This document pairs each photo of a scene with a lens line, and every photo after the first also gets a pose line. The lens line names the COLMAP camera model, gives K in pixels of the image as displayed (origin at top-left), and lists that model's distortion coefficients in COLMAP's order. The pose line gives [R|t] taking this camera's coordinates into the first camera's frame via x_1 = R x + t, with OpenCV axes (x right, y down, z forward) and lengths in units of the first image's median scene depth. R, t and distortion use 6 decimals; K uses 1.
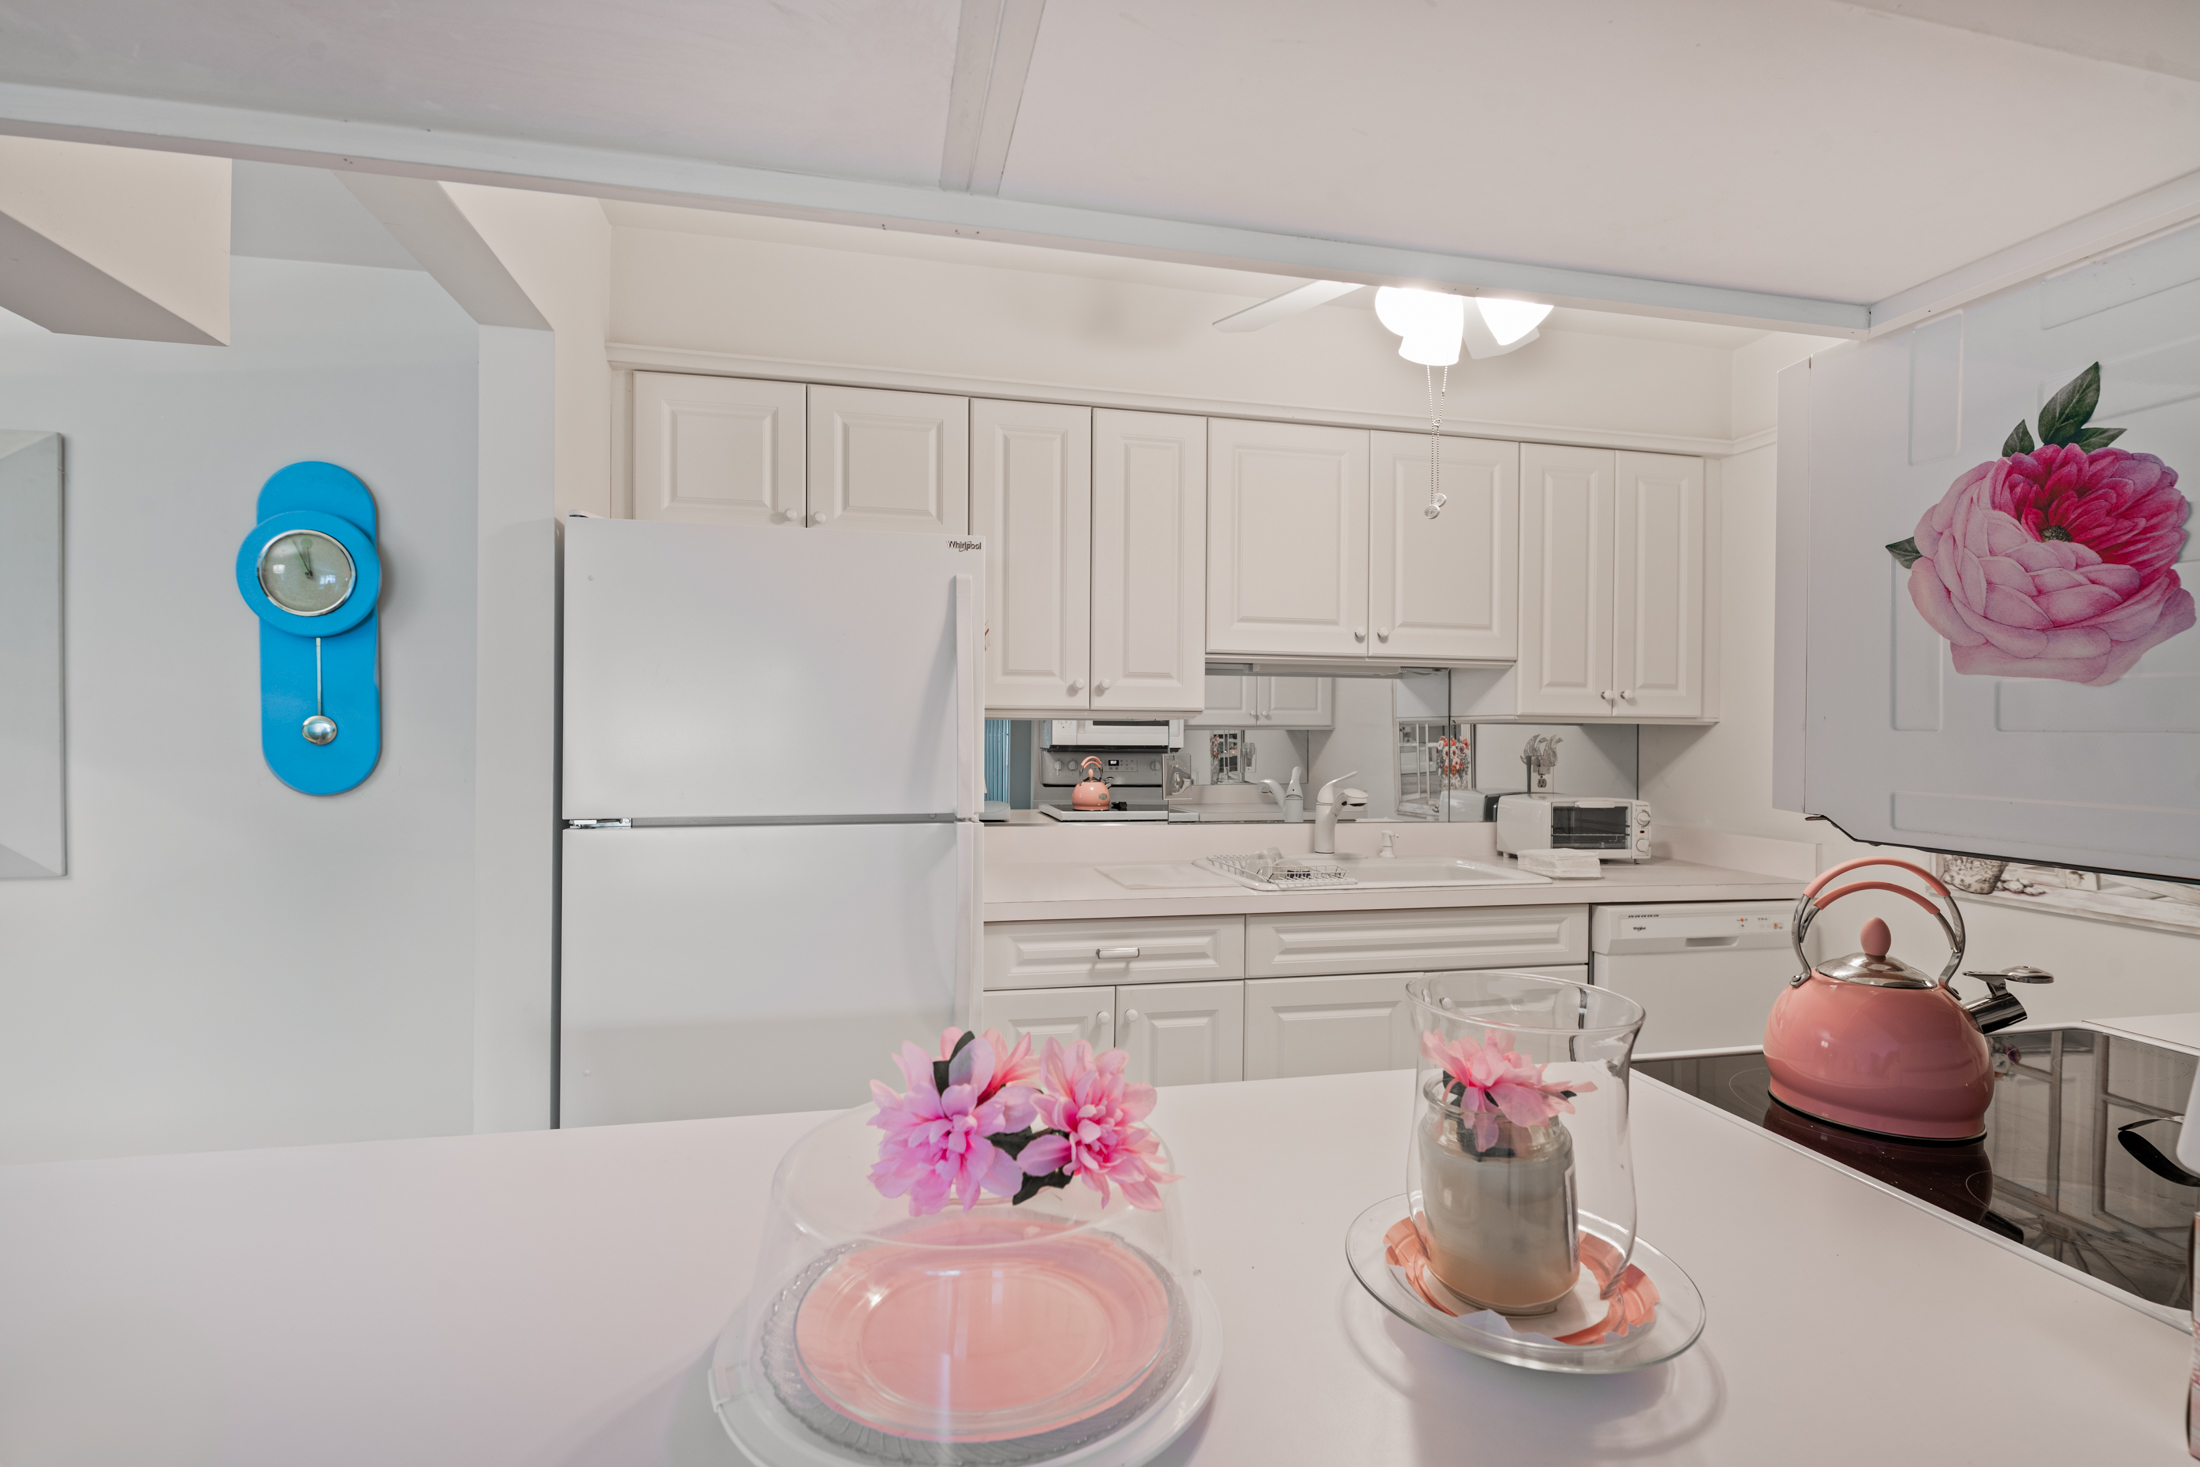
lens RADIAL K [[1007.2, 0, 1116.5], [0, 1007.2, 725.6], [0, 0, 1]] dist [0.008102, -0.003929]
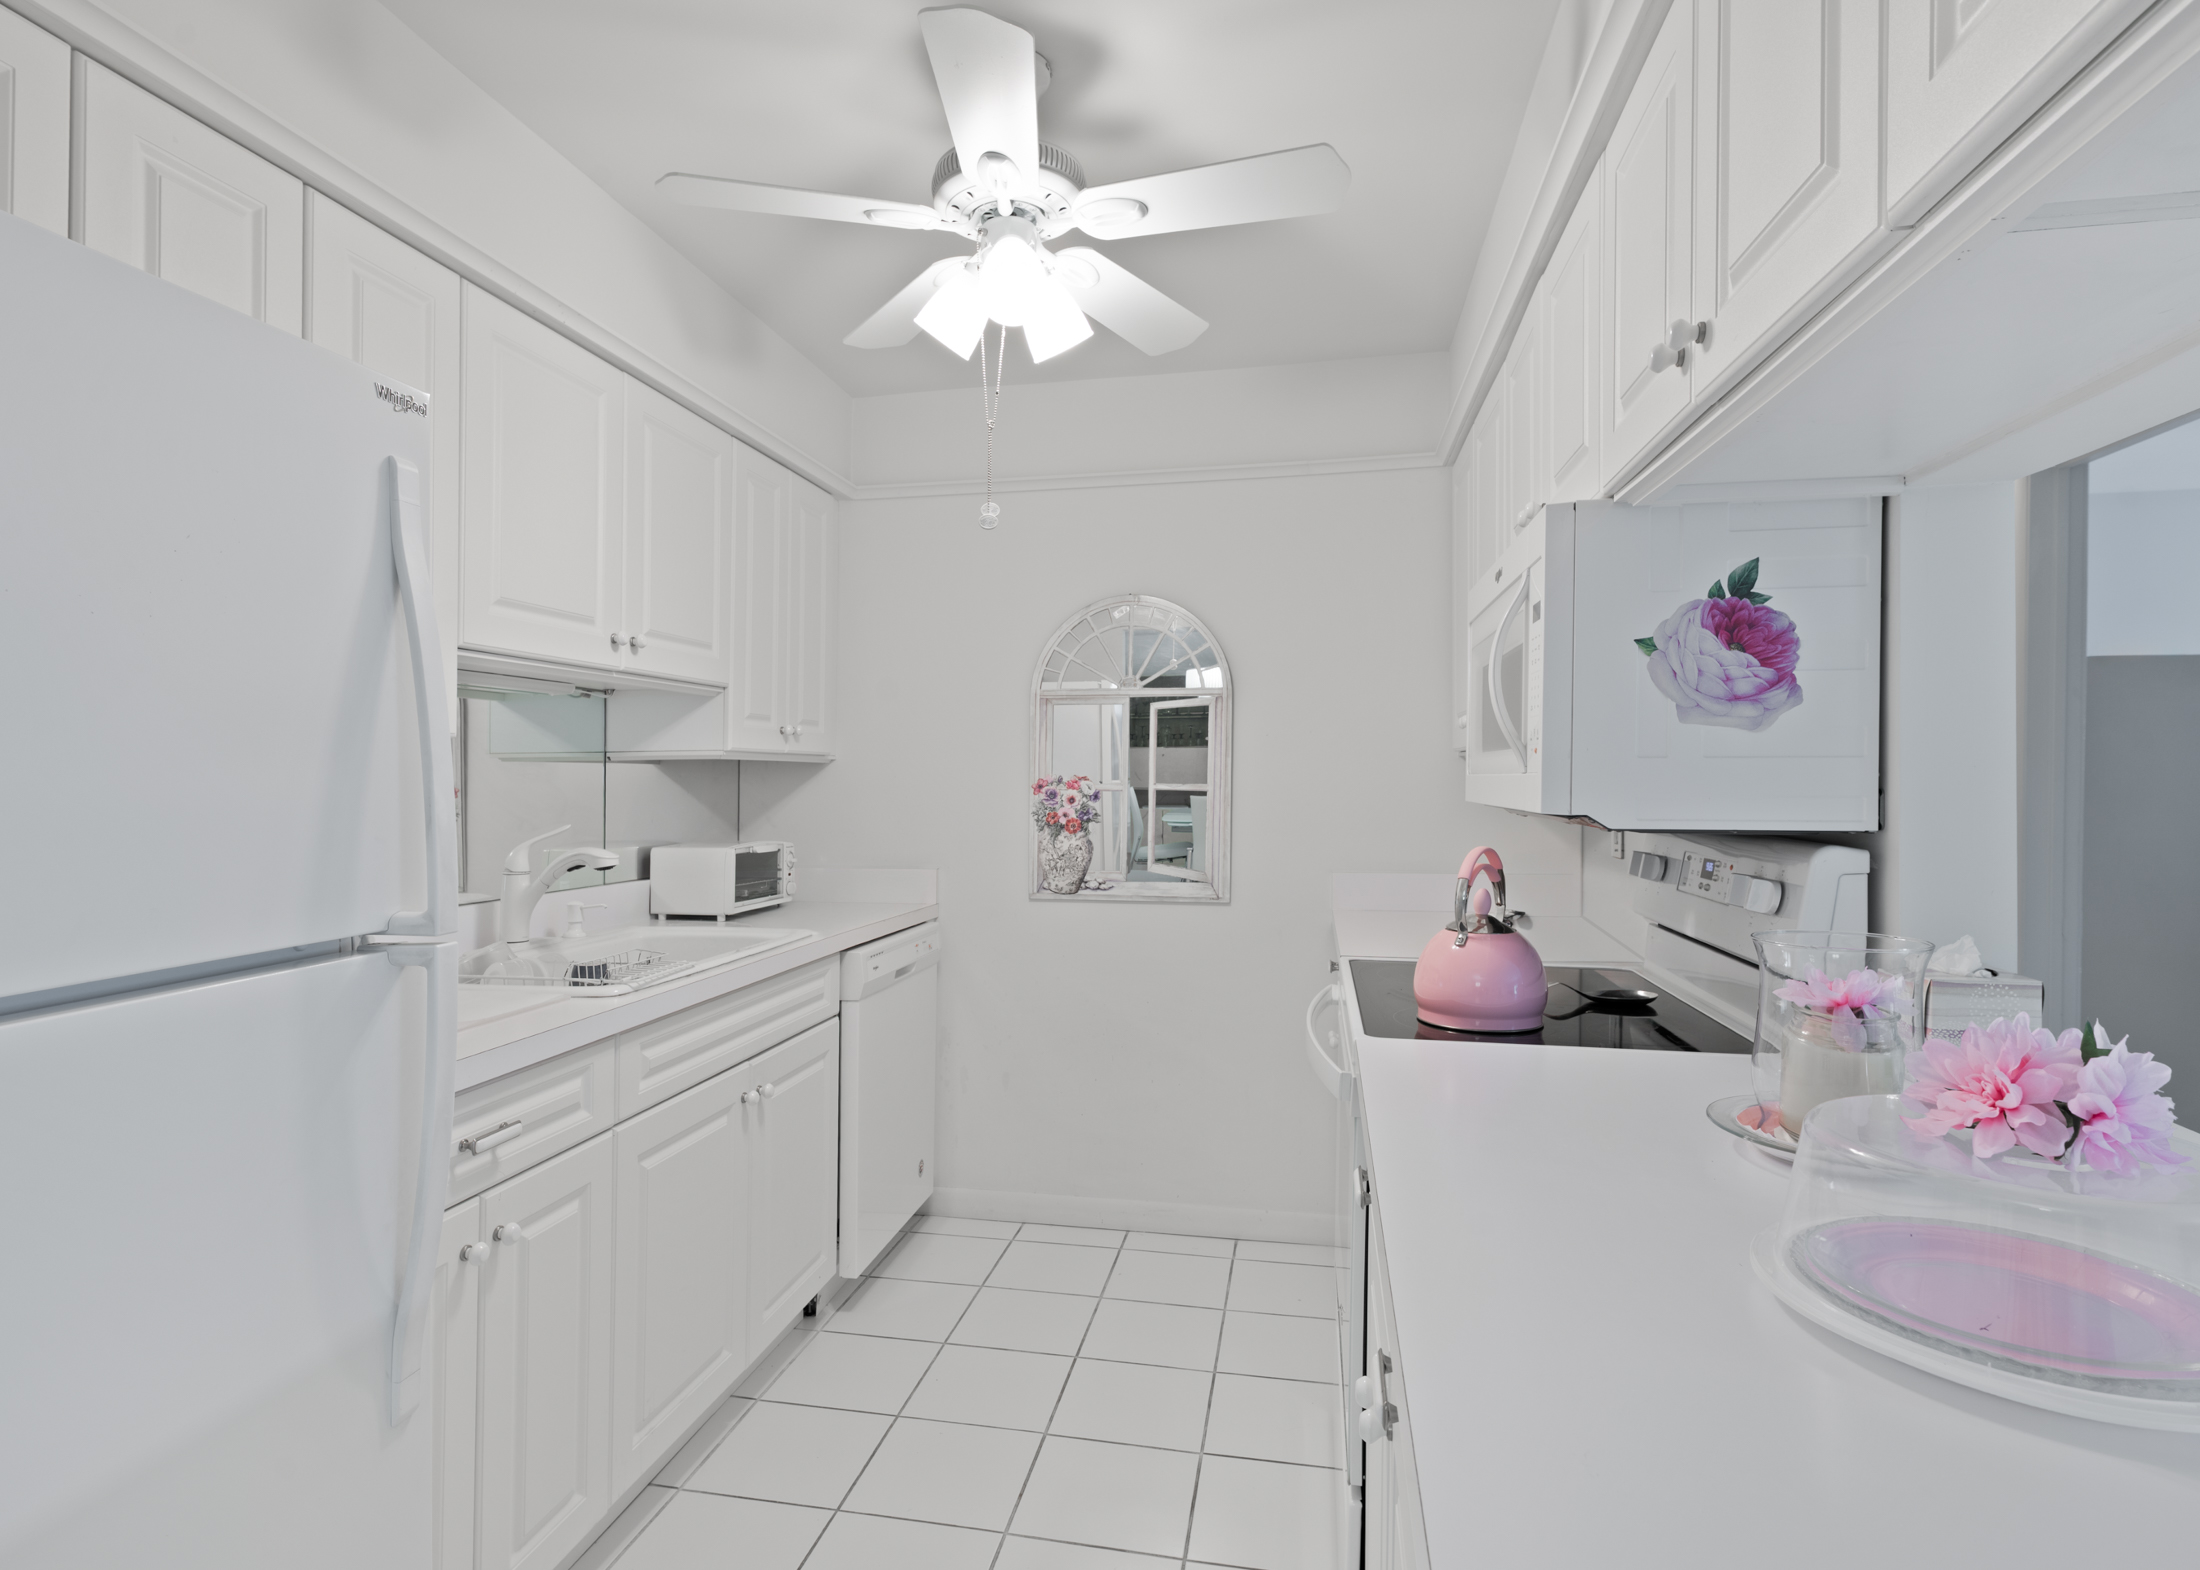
lens RADIAL K [[1145.2, 0, 1060.5], [0, 1145.2, 773.5], [0, 0, 1]] dist [-0.013293, -0.004752]
pose [[0.426298, -0.006213, 0.904562, -1.260255], [0.003267, 0.999980, 0.005329, 0.017639], [-0.904577, 0.000683, 0.426310, 1.093389]]
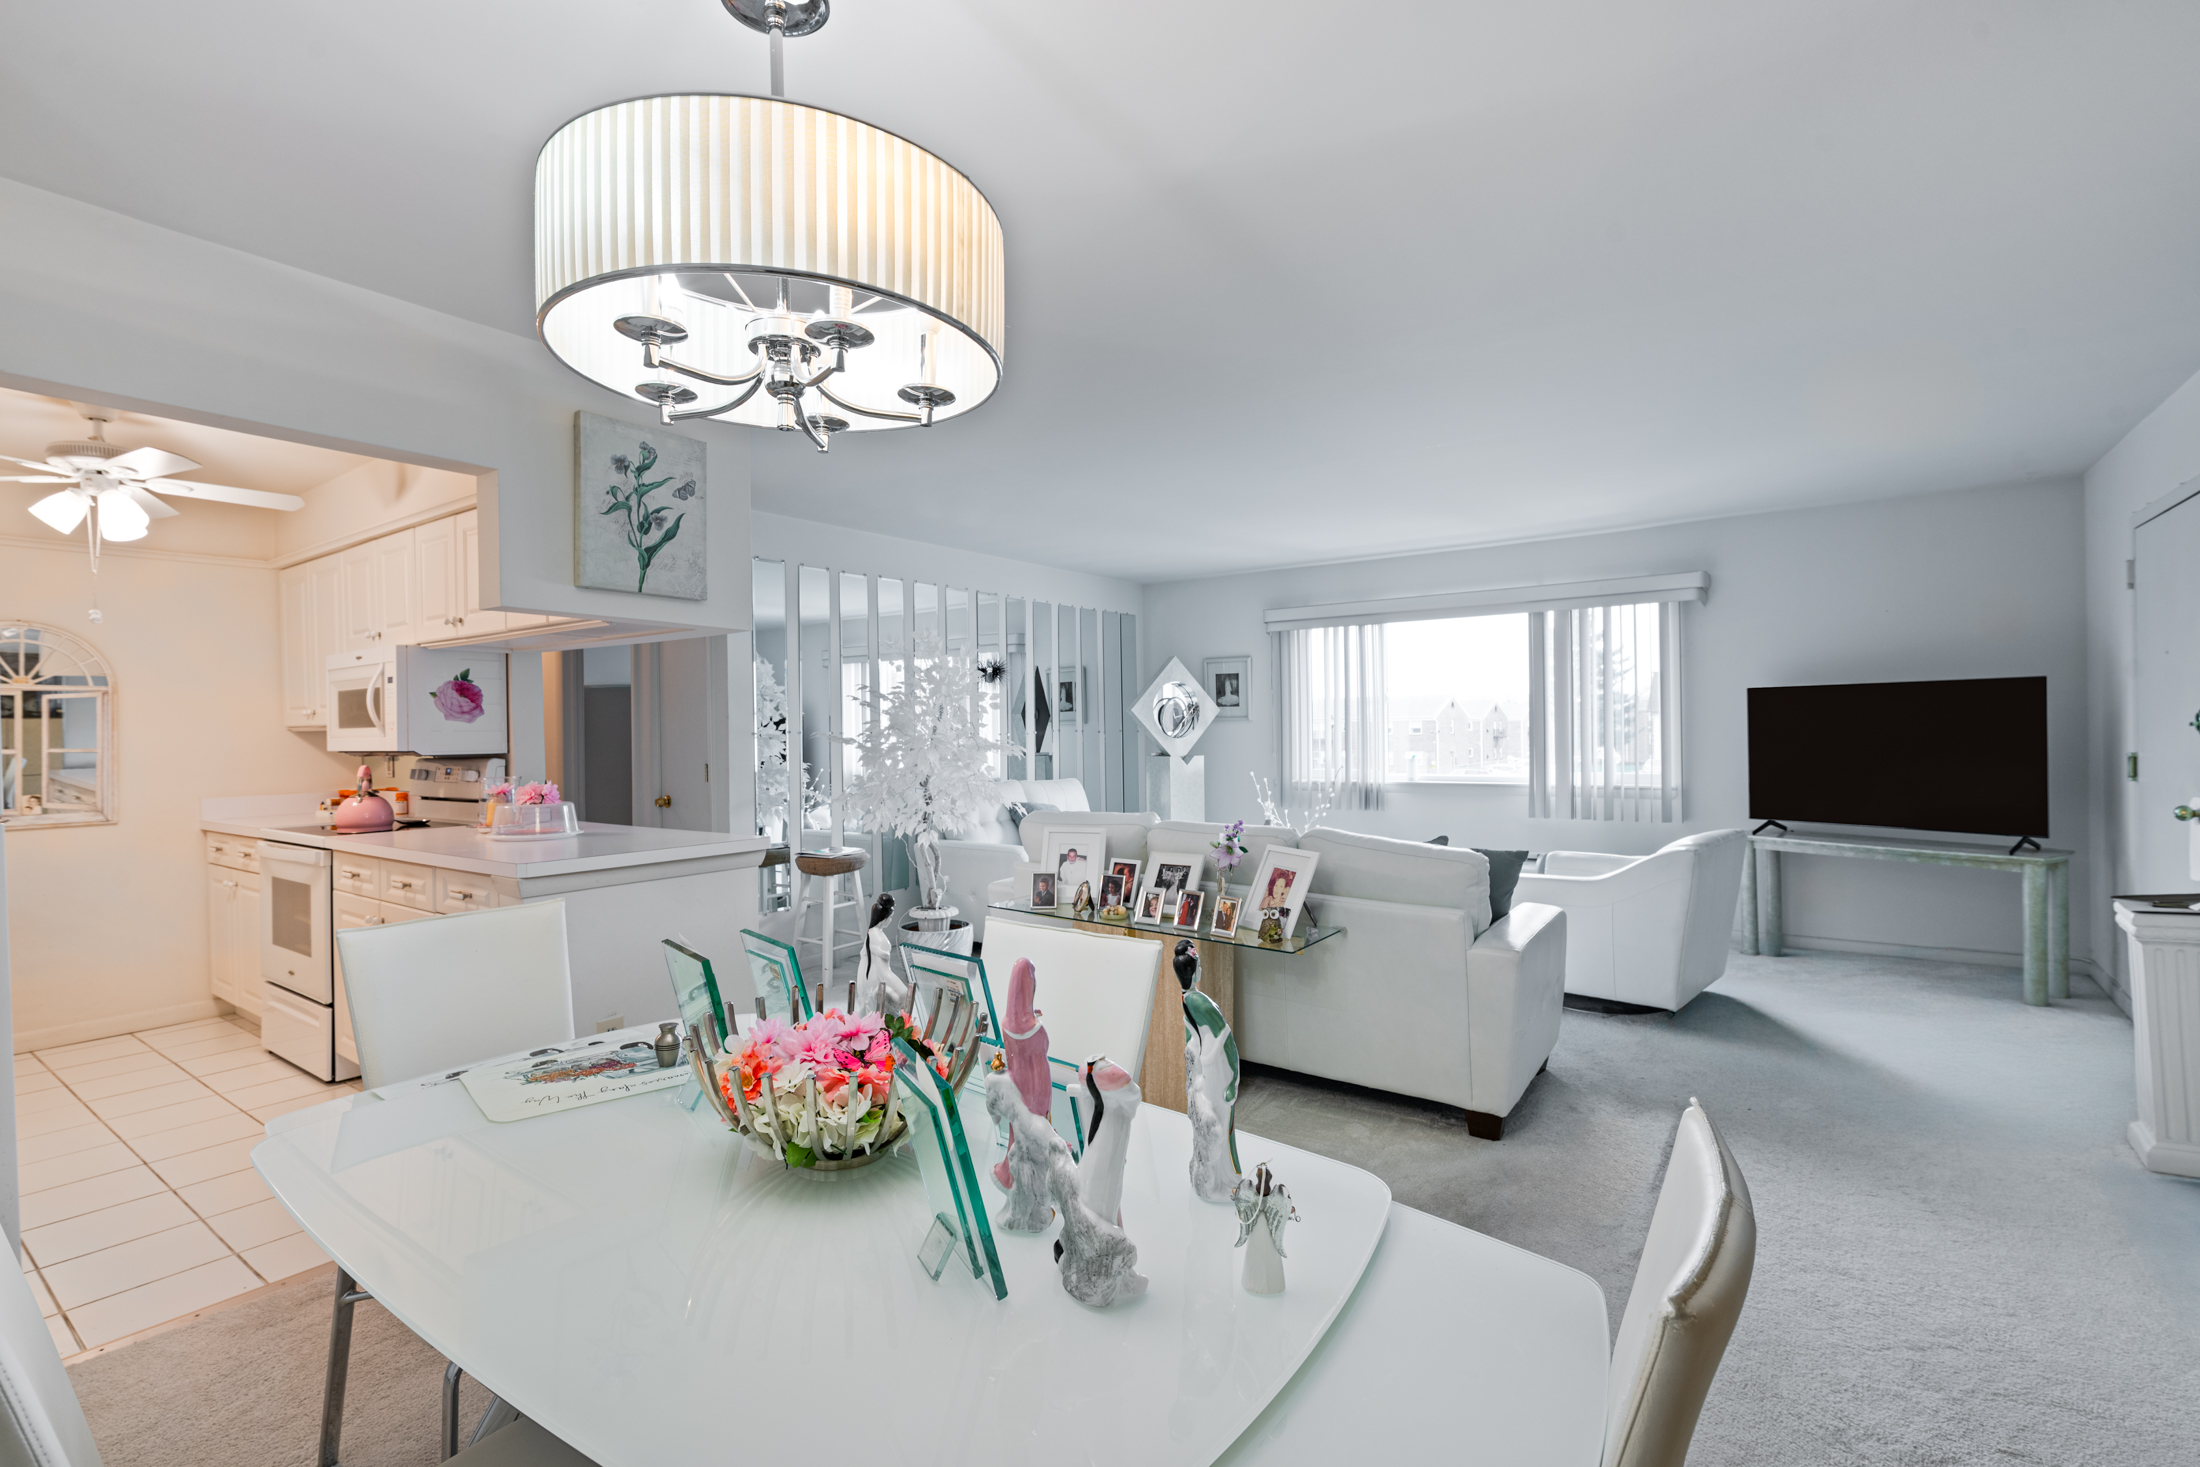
lens RADIAL K [[1007.2, 0, 1089.9], [0, 1007.2, 731.5], [0, 0, 1]] dist [0.008102, -0.003929]
pose [[-0.658487, -0.001364, 0.752591, -5.048248], [0.009214, 0.999909, 0.009874, -0.013869], [-0.752536, 0.013437, -0.658414, 1.864090]]
